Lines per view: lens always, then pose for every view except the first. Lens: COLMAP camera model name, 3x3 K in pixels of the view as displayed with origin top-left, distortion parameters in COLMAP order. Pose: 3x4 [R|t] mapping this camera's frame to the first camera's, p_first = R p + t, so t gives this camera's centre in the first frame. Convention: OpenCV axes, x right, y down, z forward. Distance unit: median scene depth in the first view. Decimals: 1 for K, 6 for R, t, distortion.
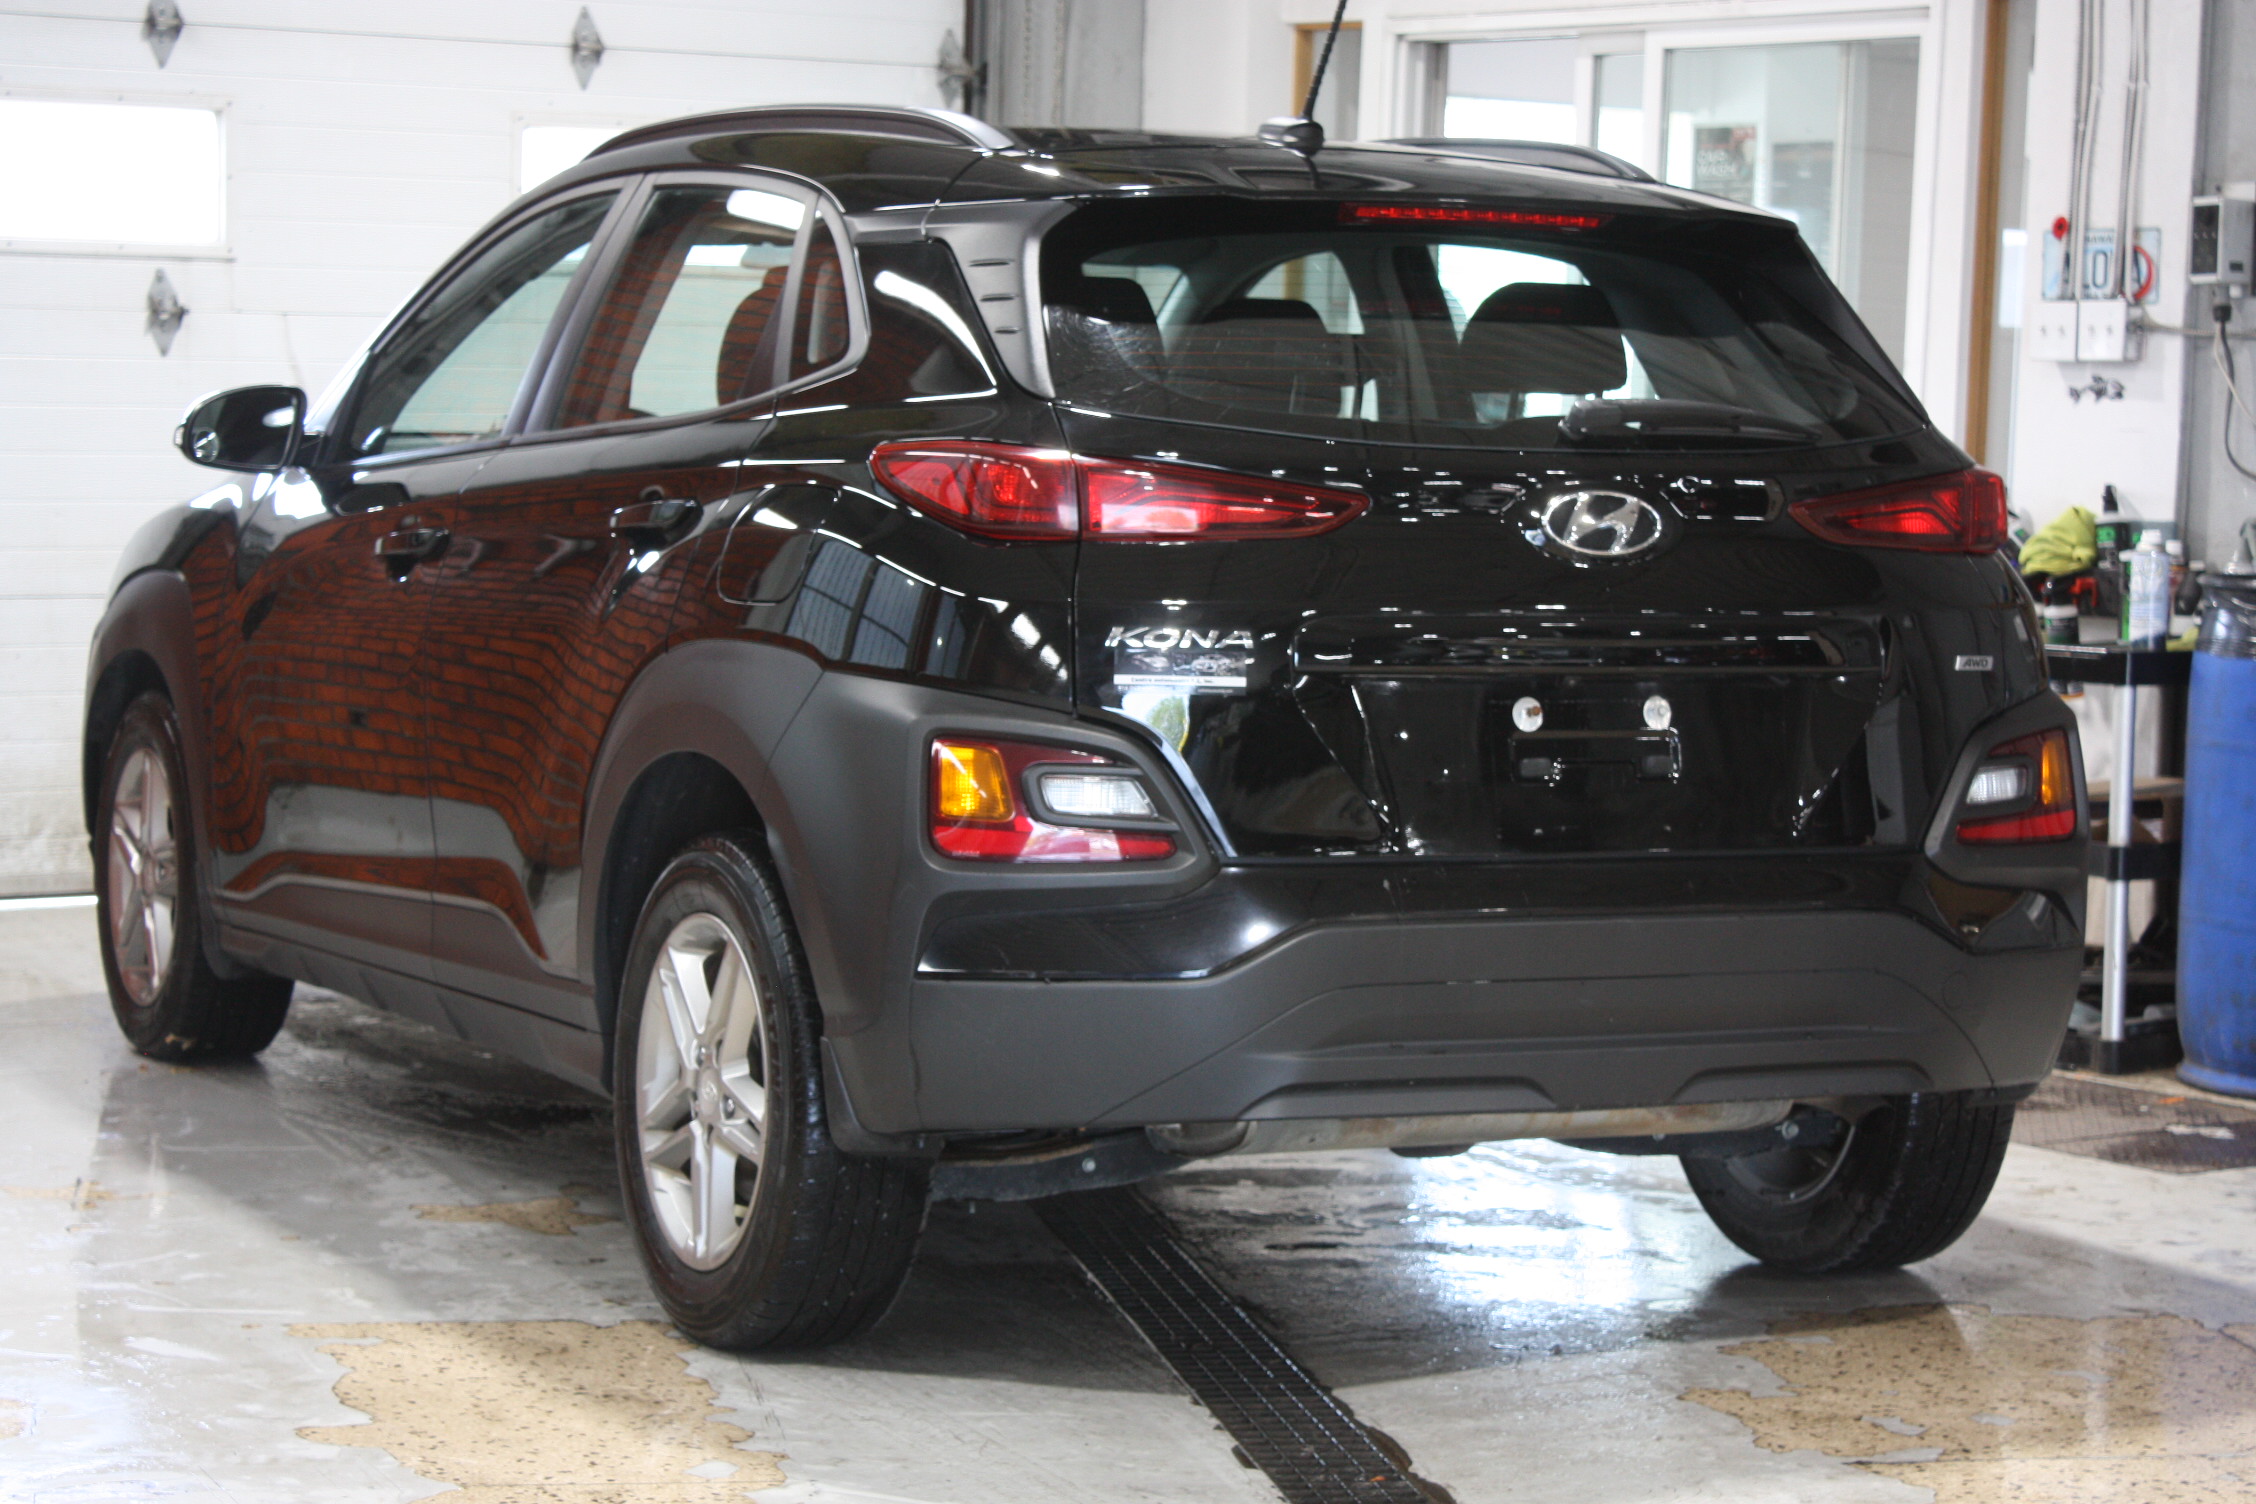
lens RADIAL K [[5092.1, 0, 1135.3], [0, 5092.1, 762.8], [0, 0, 1]] dist [0.085032, 0.000000]
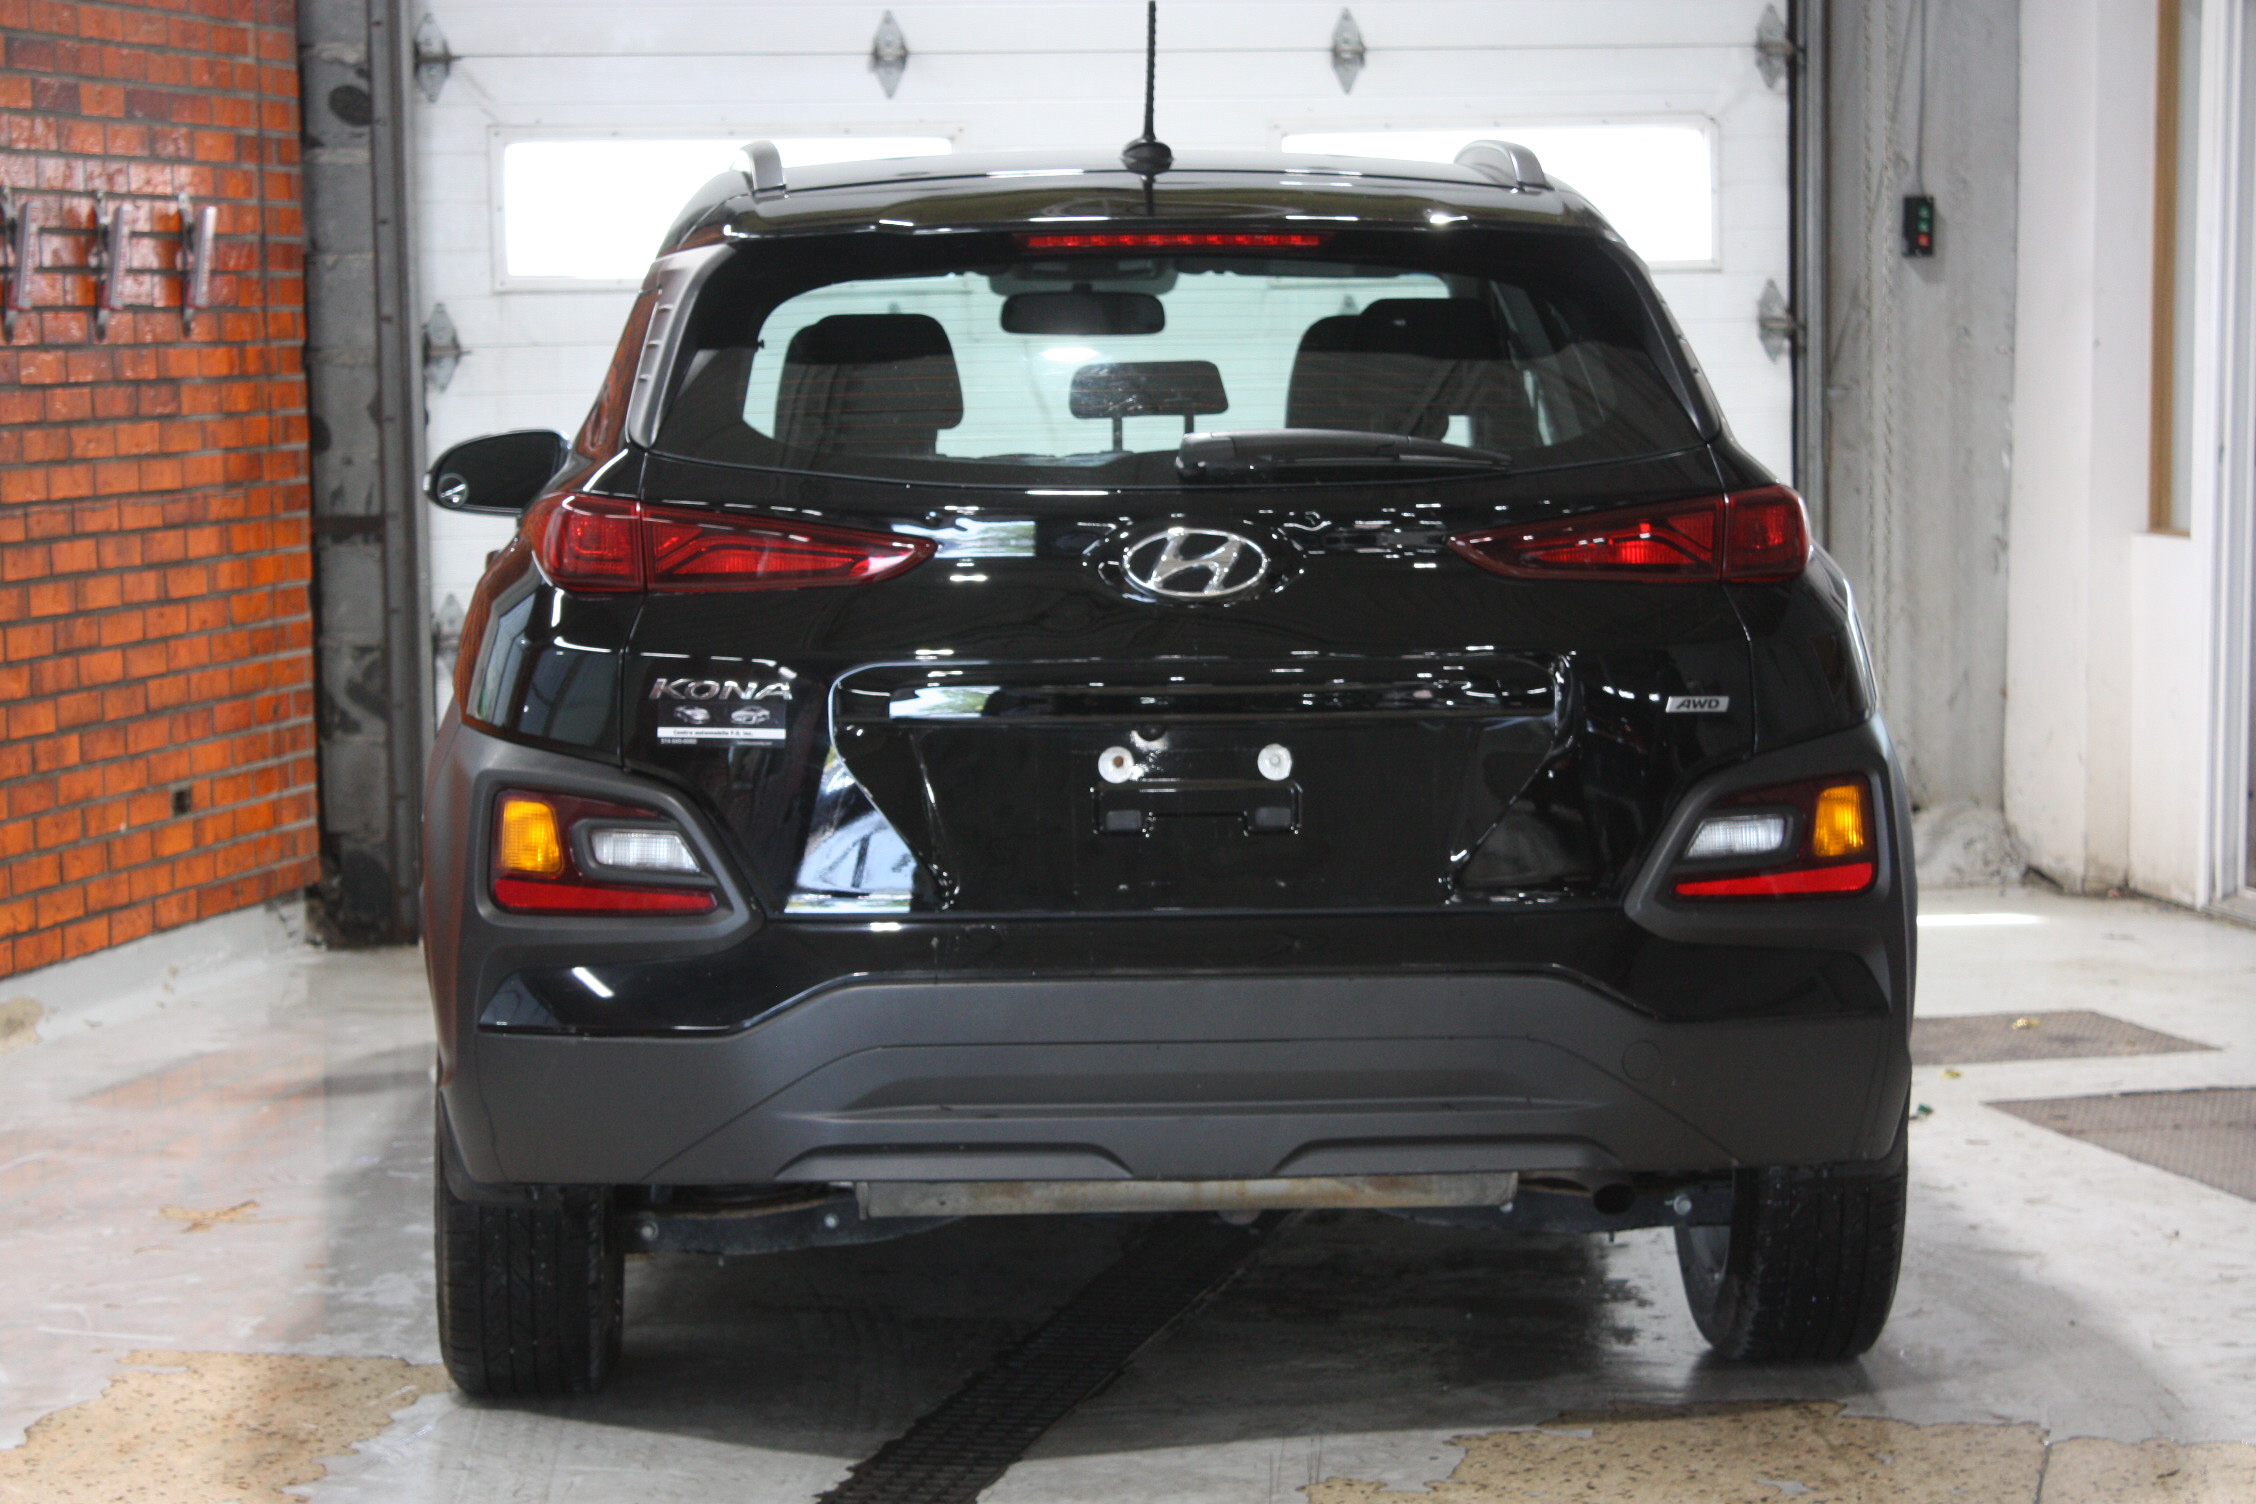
lens RADIAL K [[5353.4, 0, 1115.4], [0, 5353.4, 755.5], [0, 0, 1]] dist [0.107195, 0.000000]
pose [[0.921070, -0.002402, -0.389391, 0.447198], [0.002873, 0.999996, 0.000628, -0.011313], [0.389387, -0.001698, 0.921072, 0.070510]]
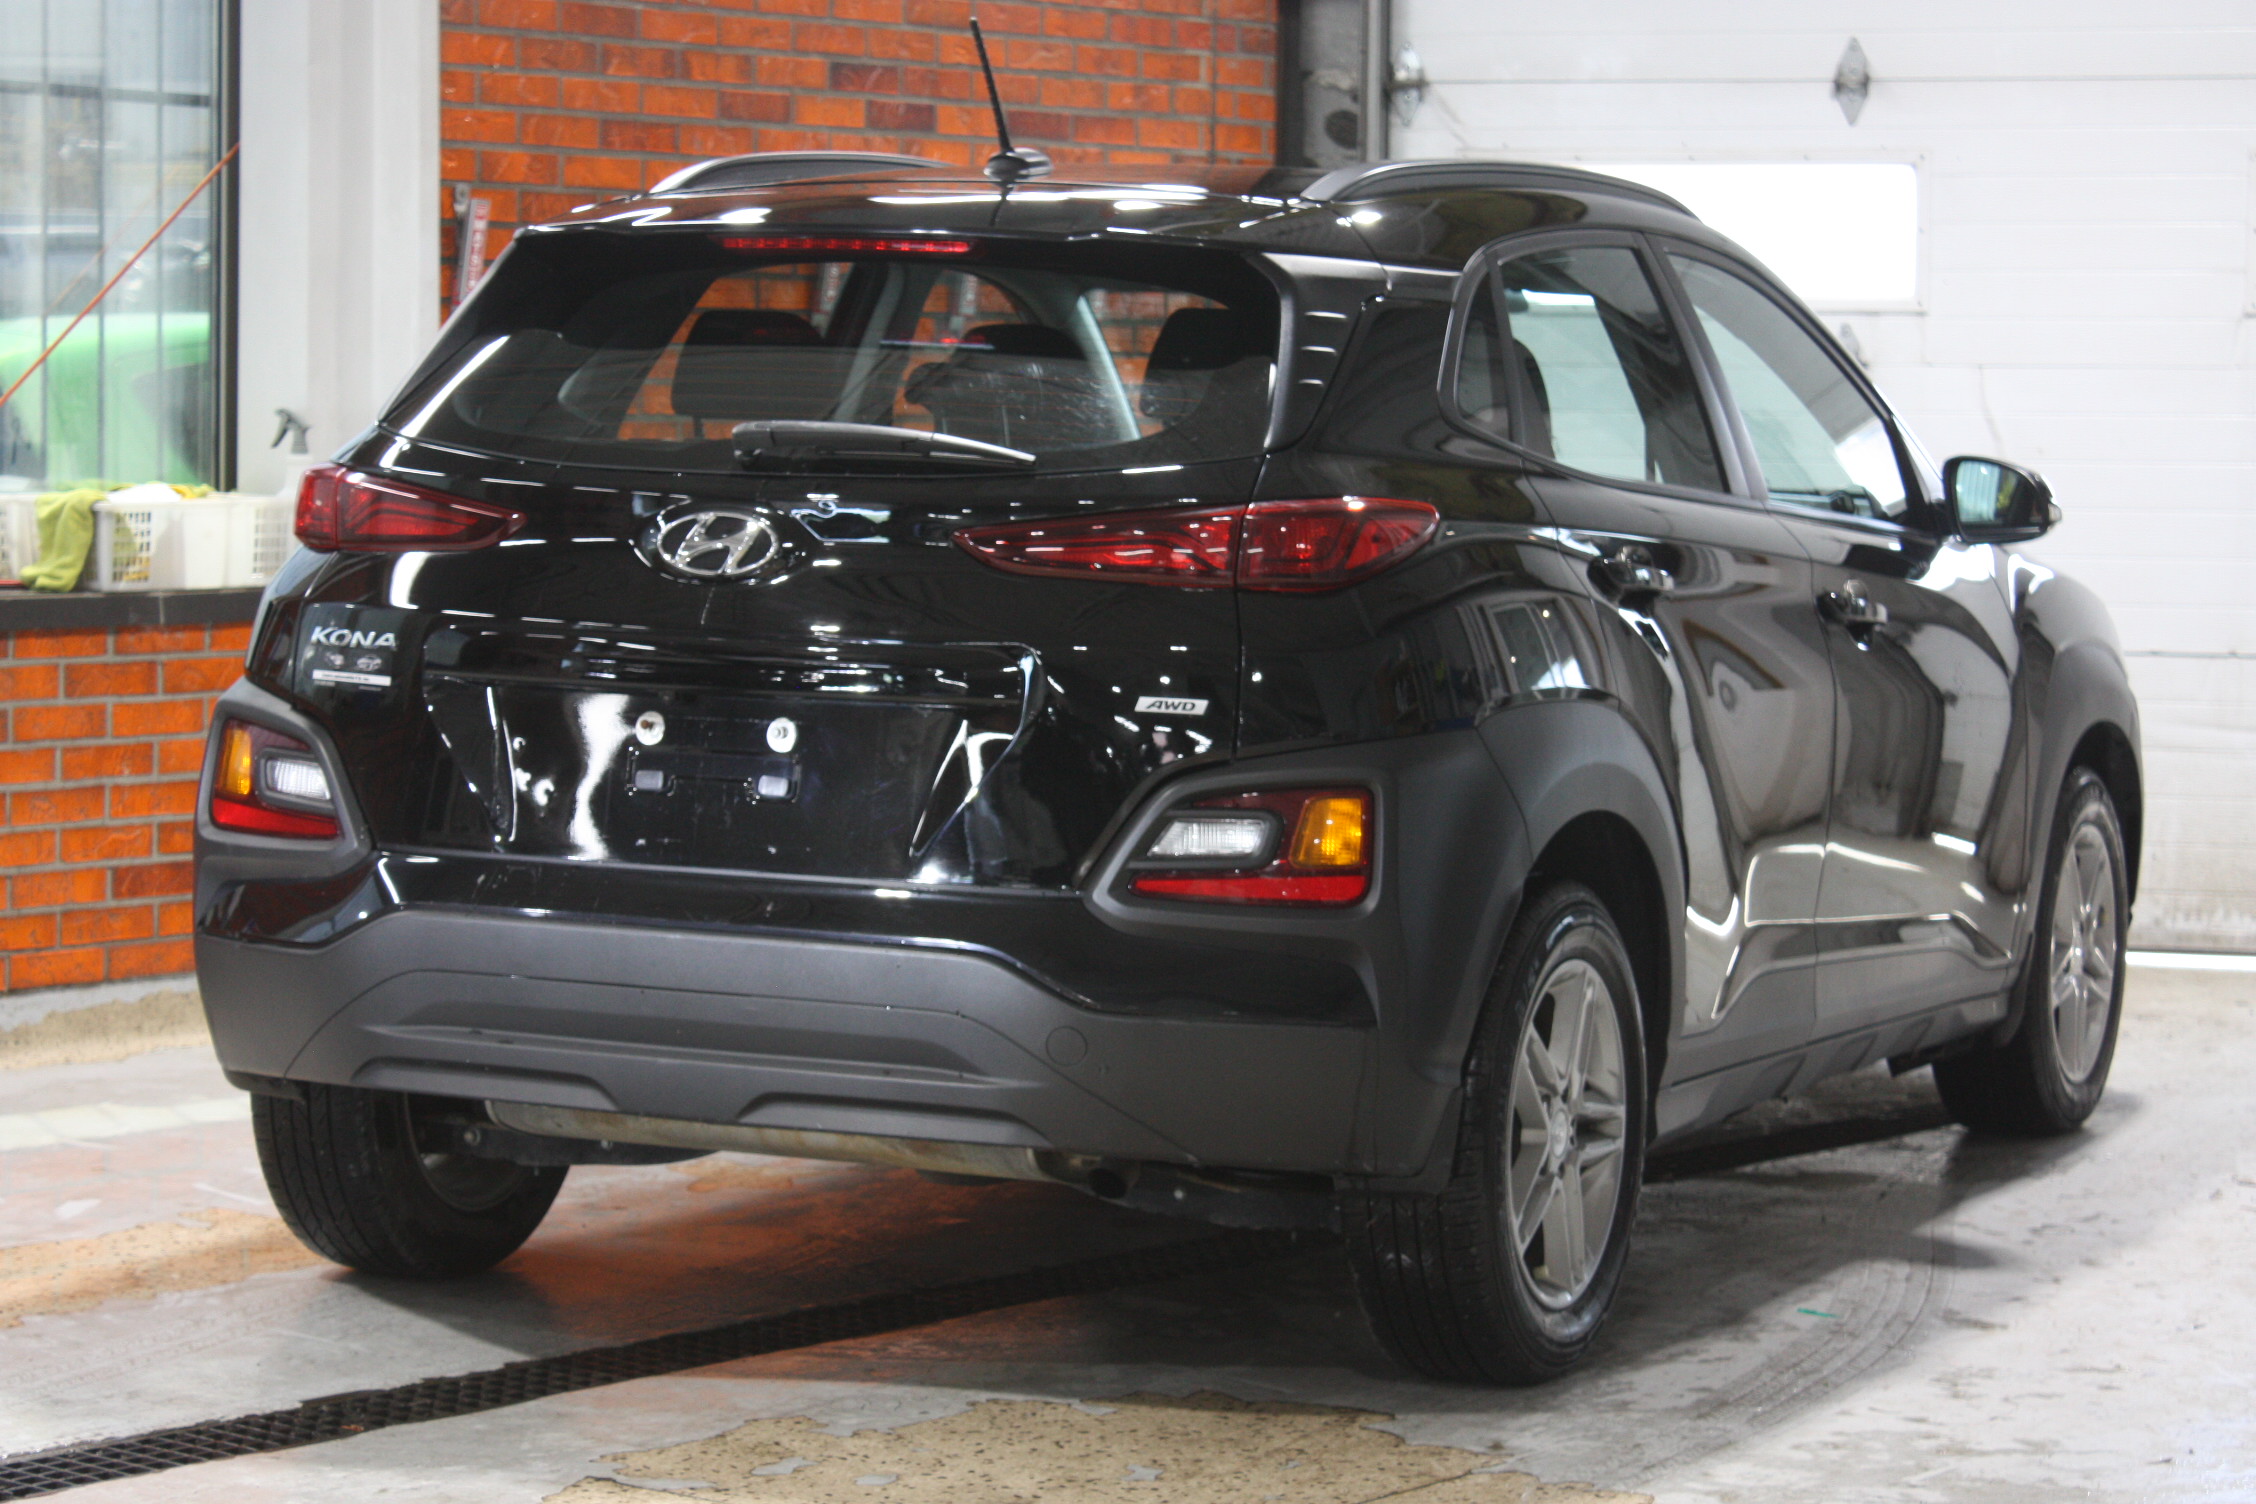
lens RADIAL K [[5370.5, 0, 1135.0], [0, 5370.5, 736.2], [0, 0, 1]] dist [0.173632, 0.000000]
pose [[0.637240, 0.044088, -0.769403, 0.929298], [-0.064387, 0.997918, 0.003855, -0.017448], [0.767971, 0.047083, 0.638751, 0.365259]]
